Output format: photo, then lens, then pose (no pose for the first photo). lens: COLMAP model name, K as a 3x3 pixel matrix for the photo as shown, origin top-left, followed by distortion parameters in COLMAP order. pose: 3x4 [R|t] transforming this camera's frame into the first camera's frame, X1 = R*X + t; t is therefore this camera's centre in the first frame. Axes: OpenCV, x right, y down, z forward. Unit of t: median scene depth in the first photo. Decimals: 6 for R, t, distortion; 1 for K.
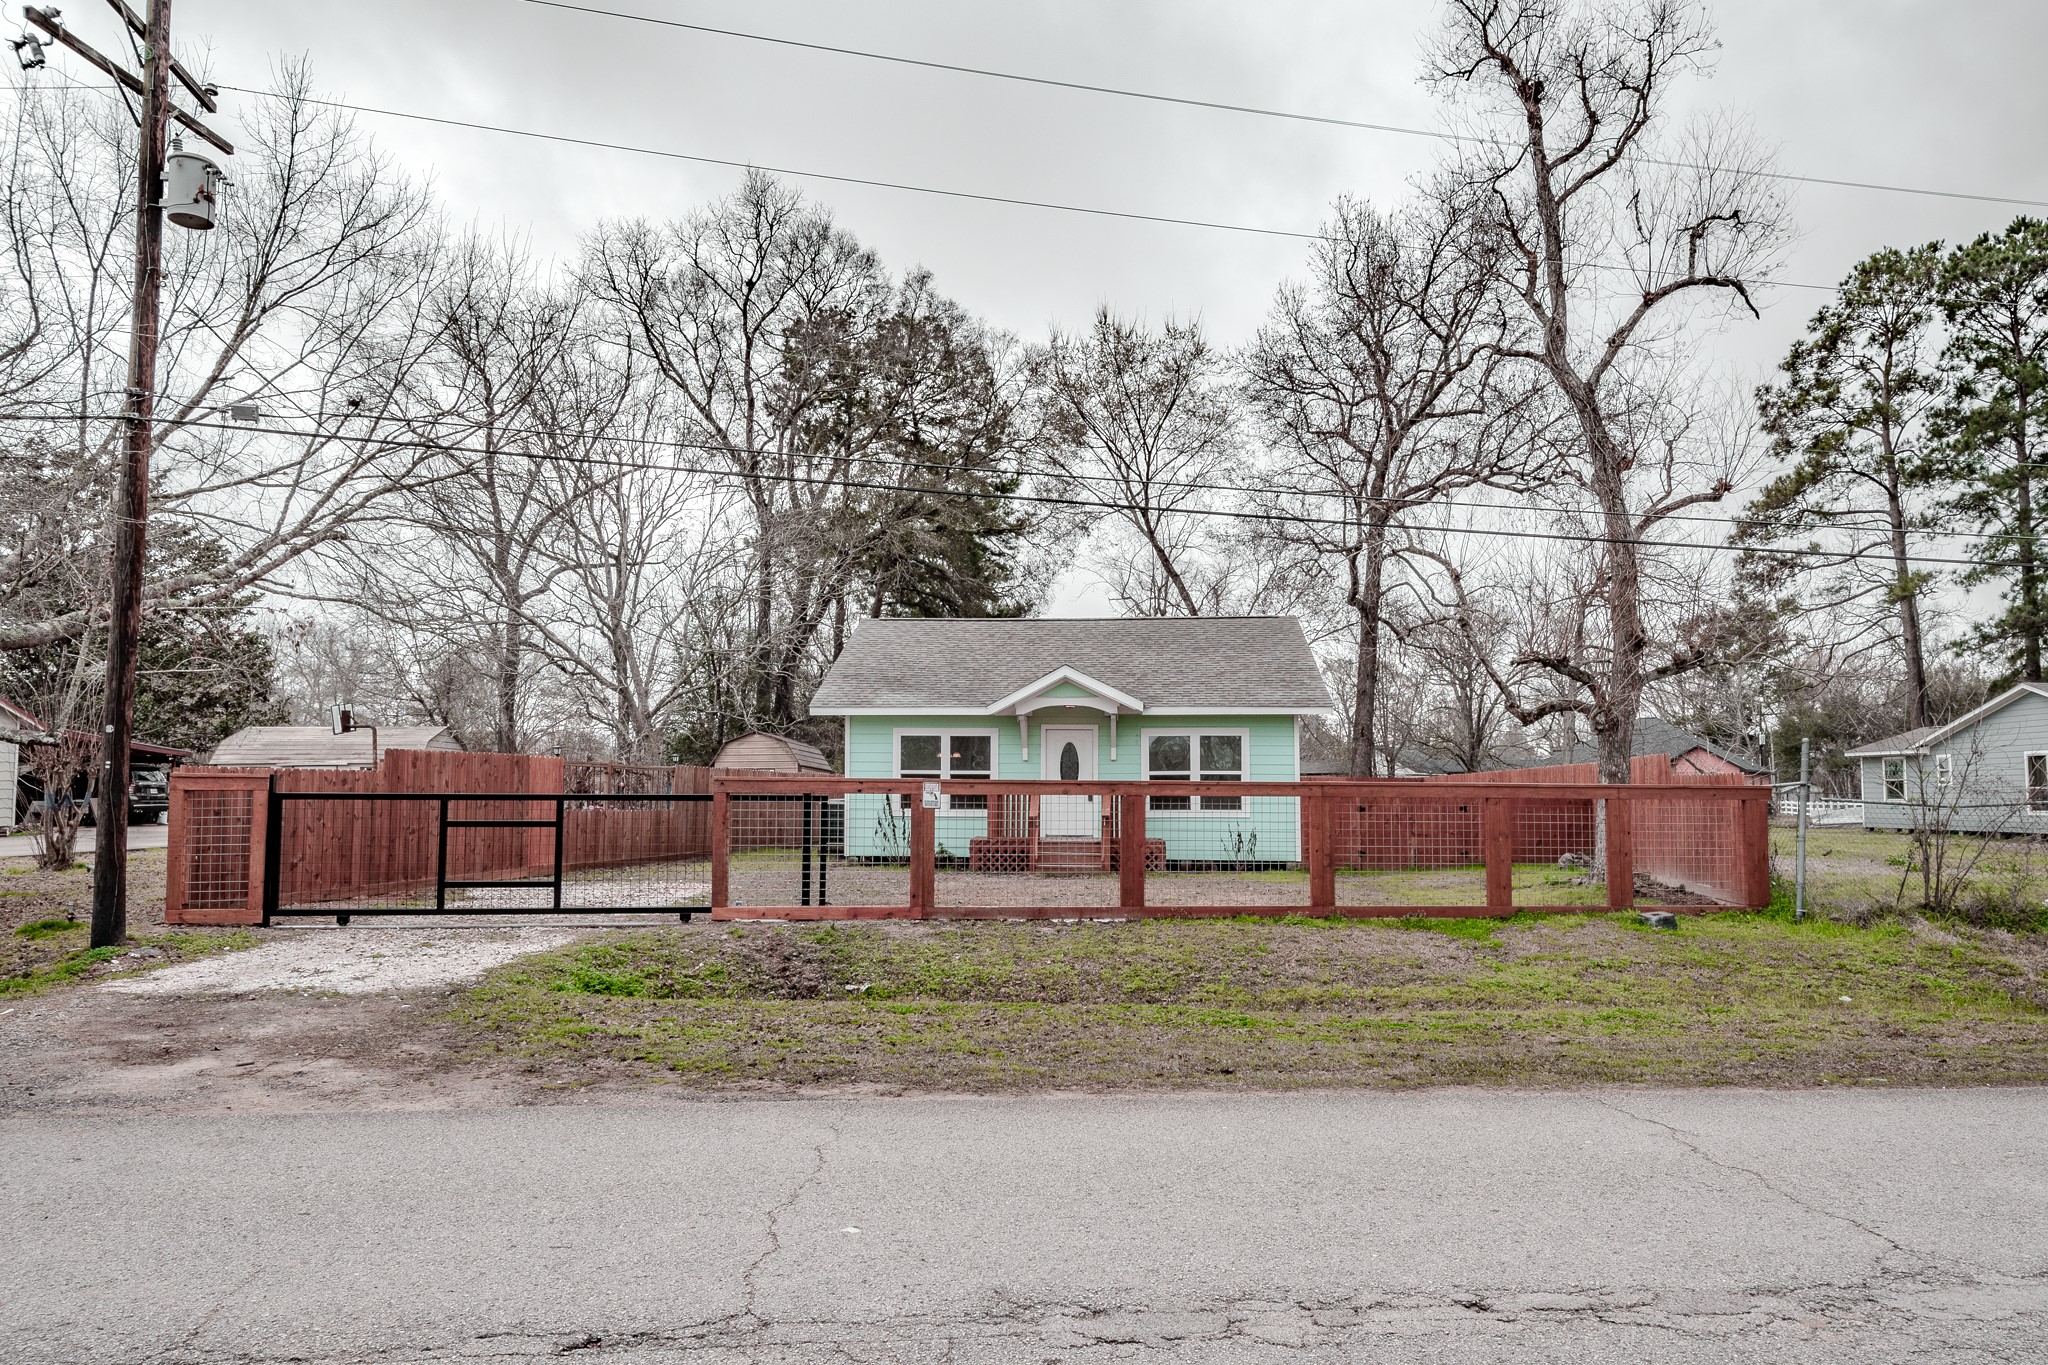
lens RADIAL K [[1344.9, 0, 1024.0], [0, 1344.9, 682.5], [0, 0, 1]] dist [0.005782, -0.000812]
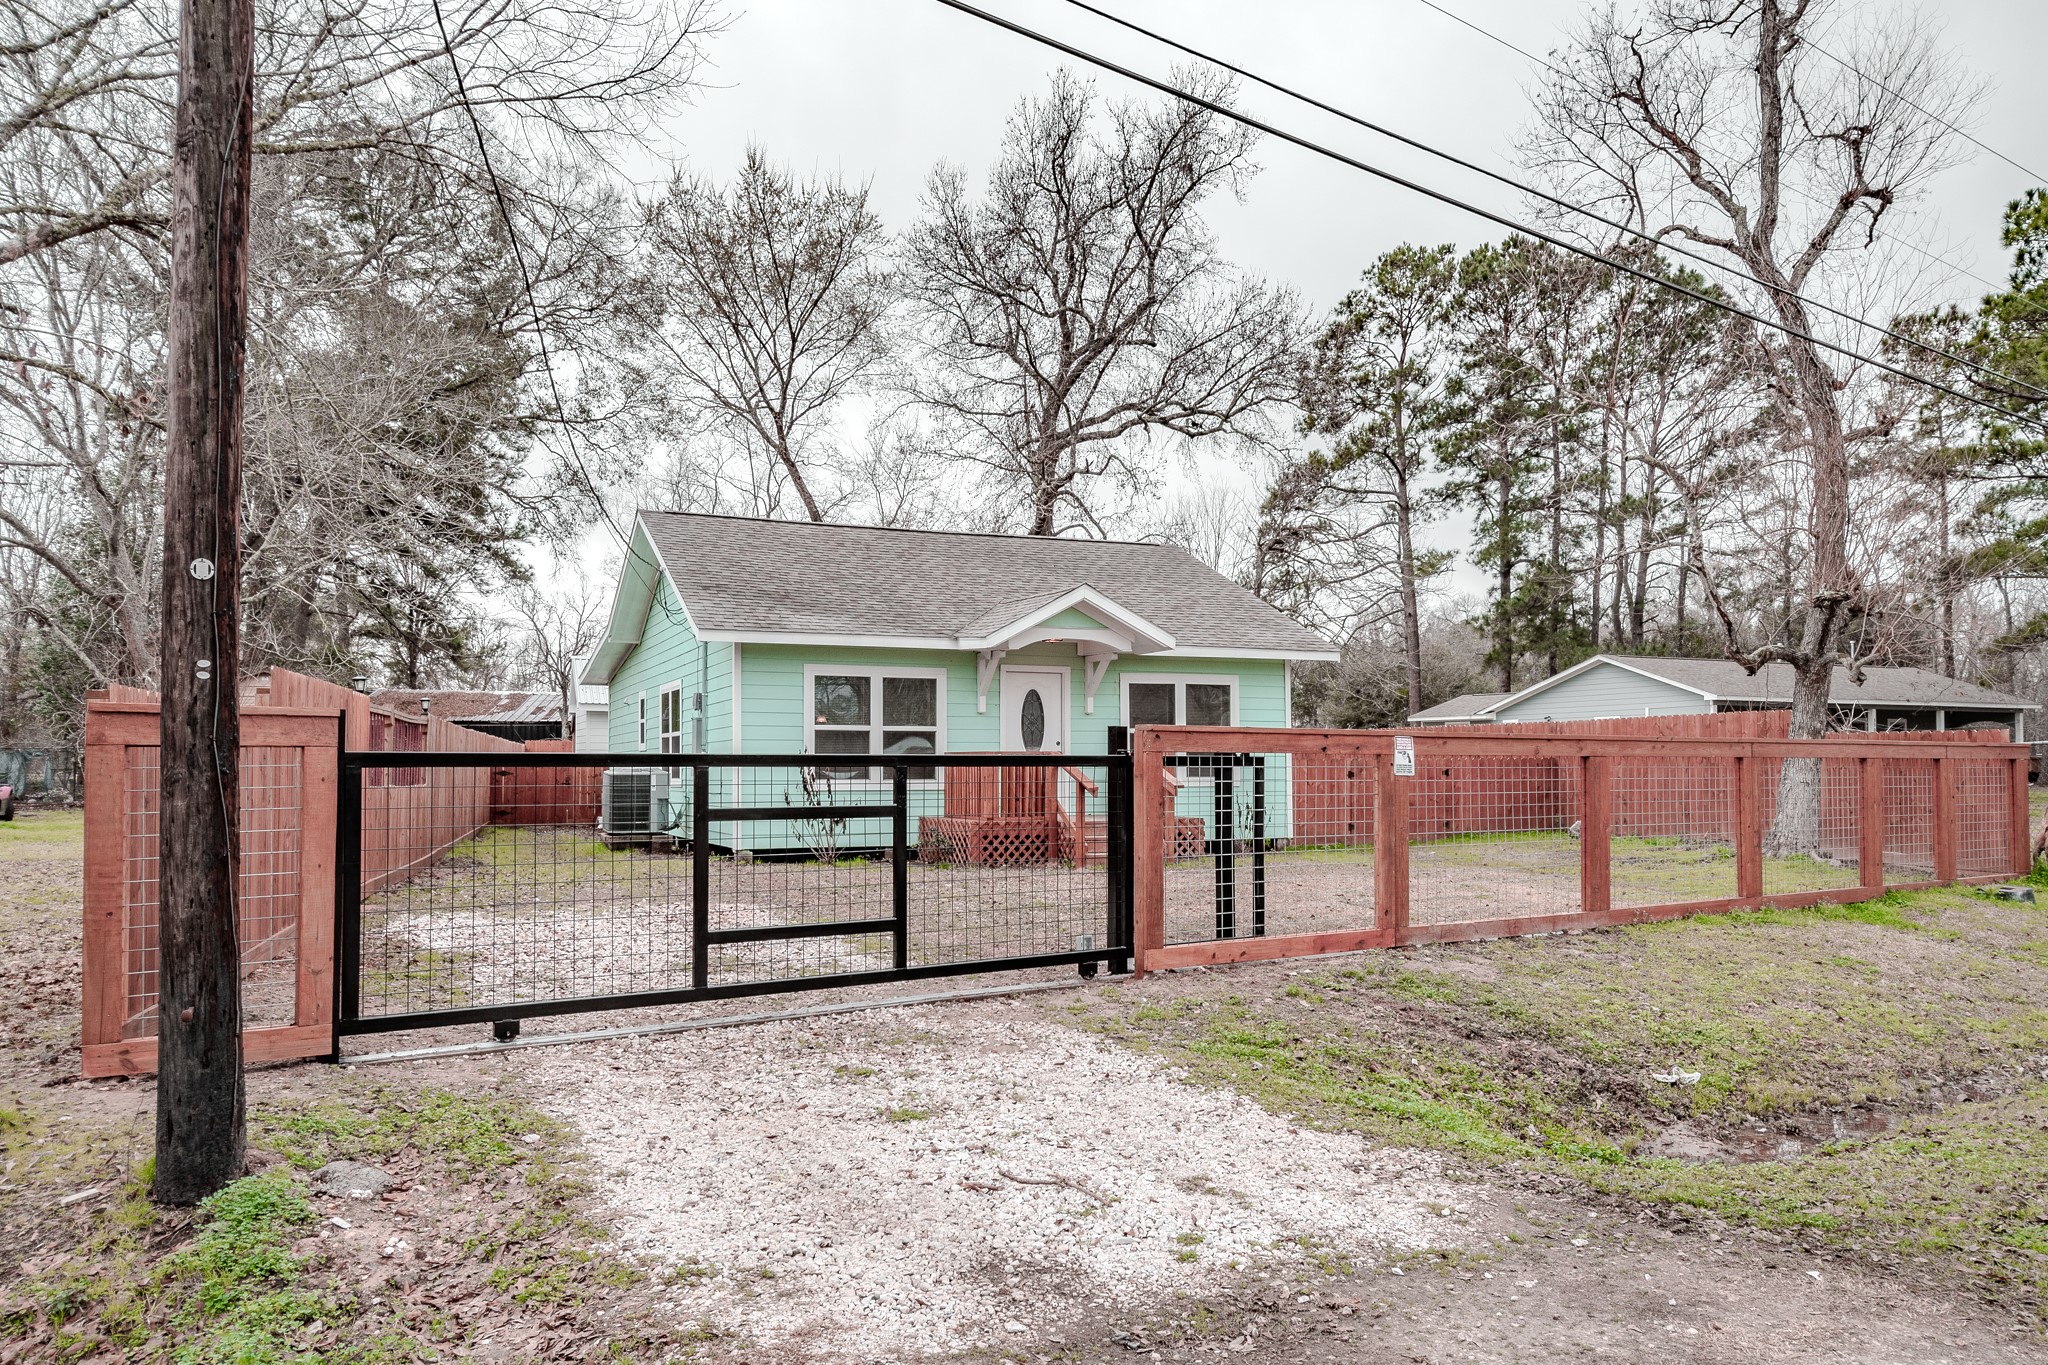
lens RADIAL K [[1438.8, 0, 1022.5], [0, 1438.8, 701.1], [0, 0, 1]] dist [0.004053, 0.000947]
pose [[0.886329, 0.014835, 0.462818, -0.203106], [-0.033013, 0.998968, 0.031201, 0.015554], [-0.461878, -0.042934, 0.885904, 0.173036]]
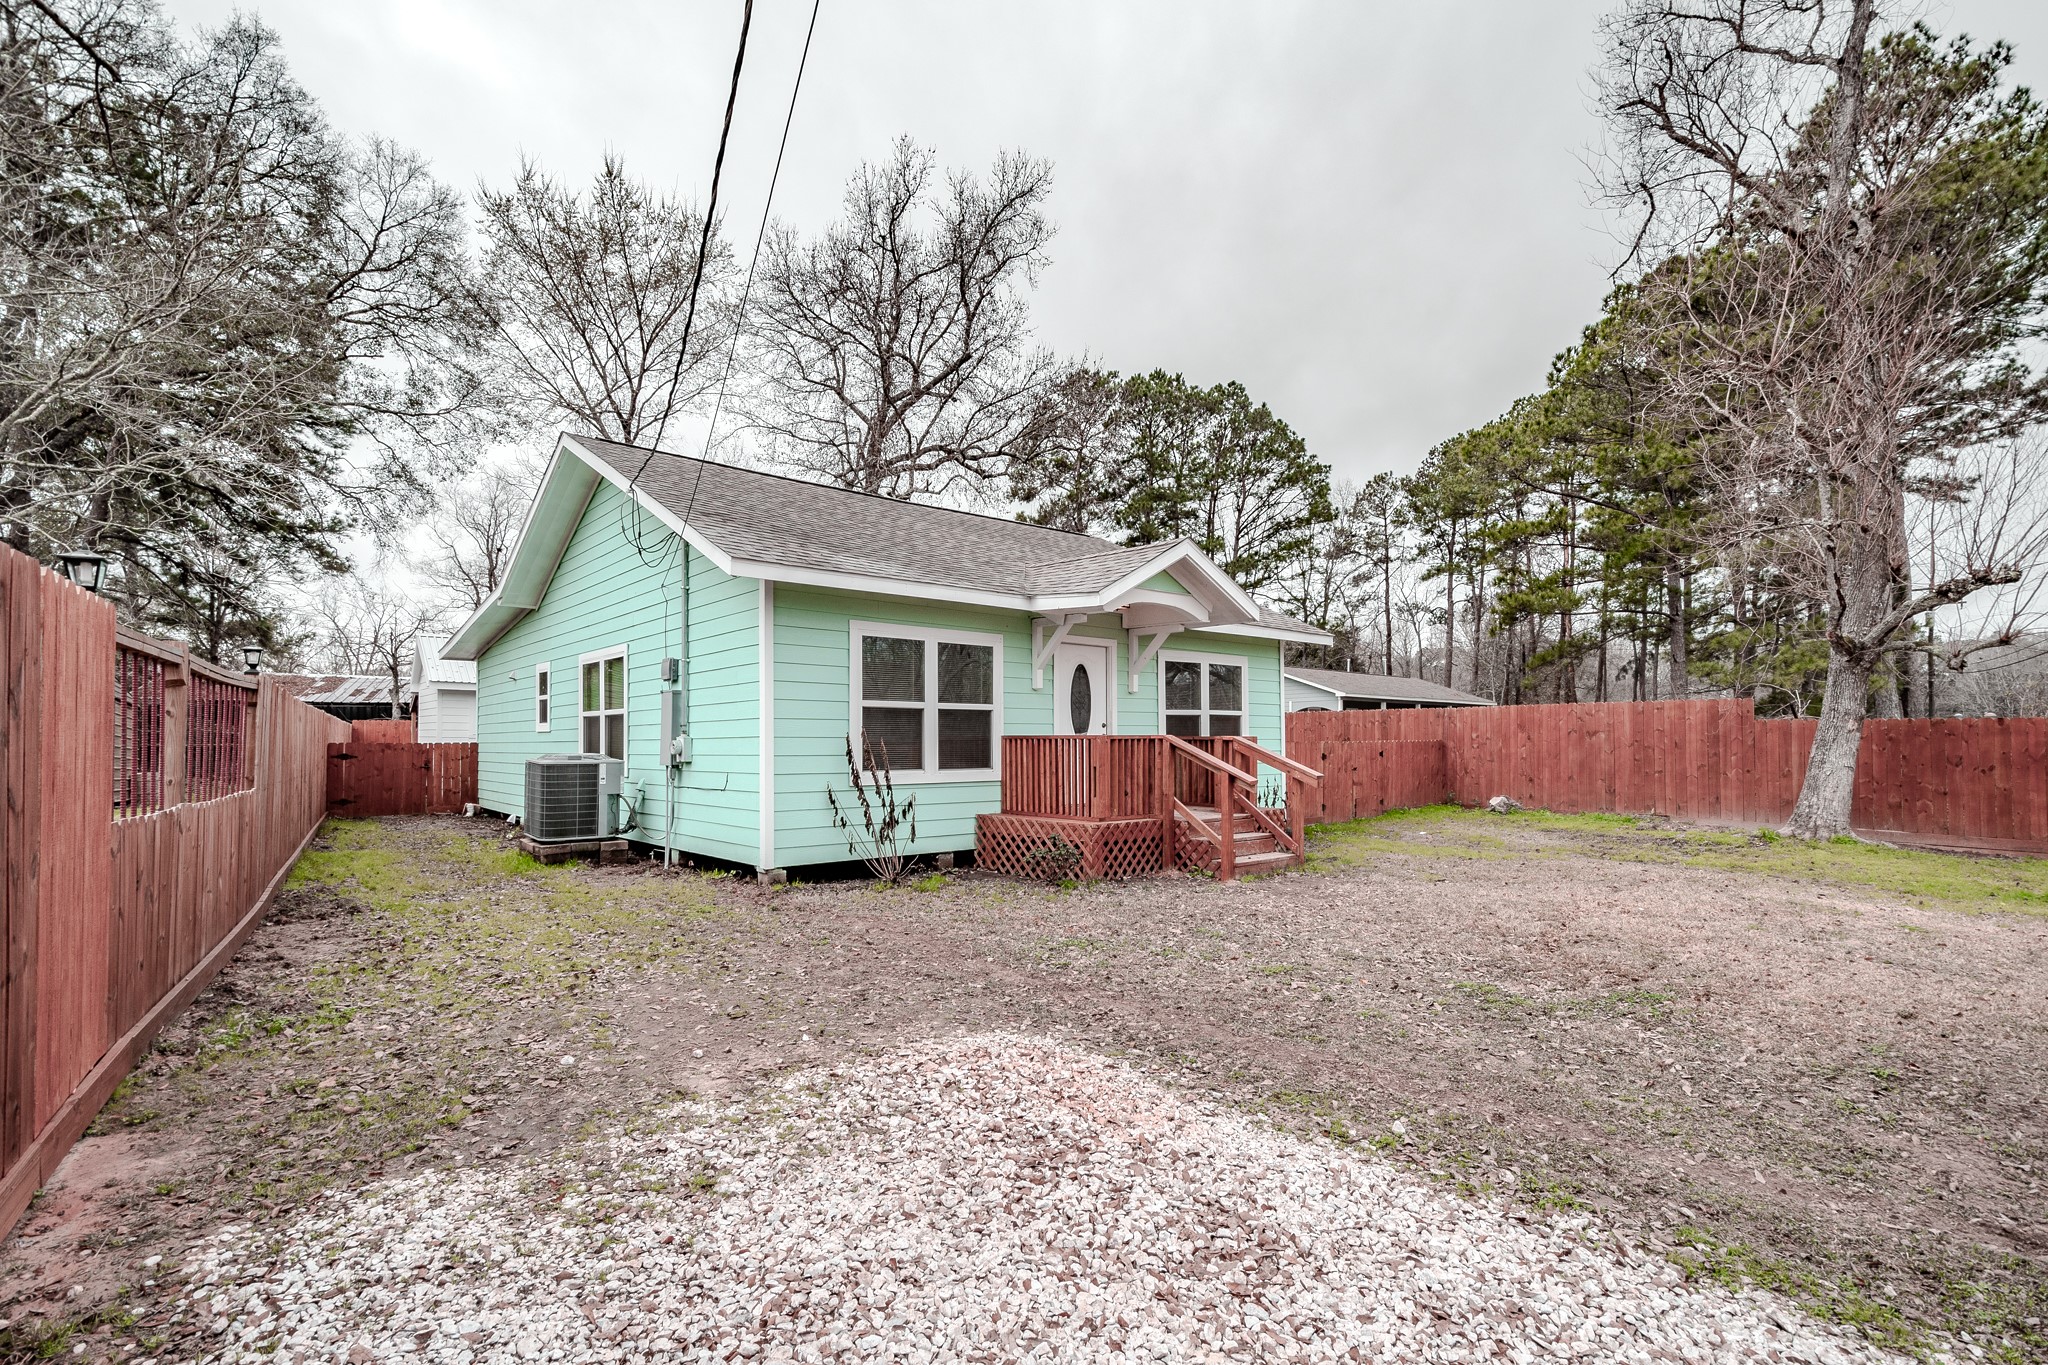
lens RADIAL K [[949.8, 0, 1031.4], [0, 949.8, 715.6], [0, 0, 1]] dist [0.004593, 0.000111]
pose [[0.702428, 0.013699, 0.711623, -0.186409], [-0.055008, 0.997869, 0.035089, 0.032452], [-0.709626, -0.063792, 0.701685, 0.408416]]
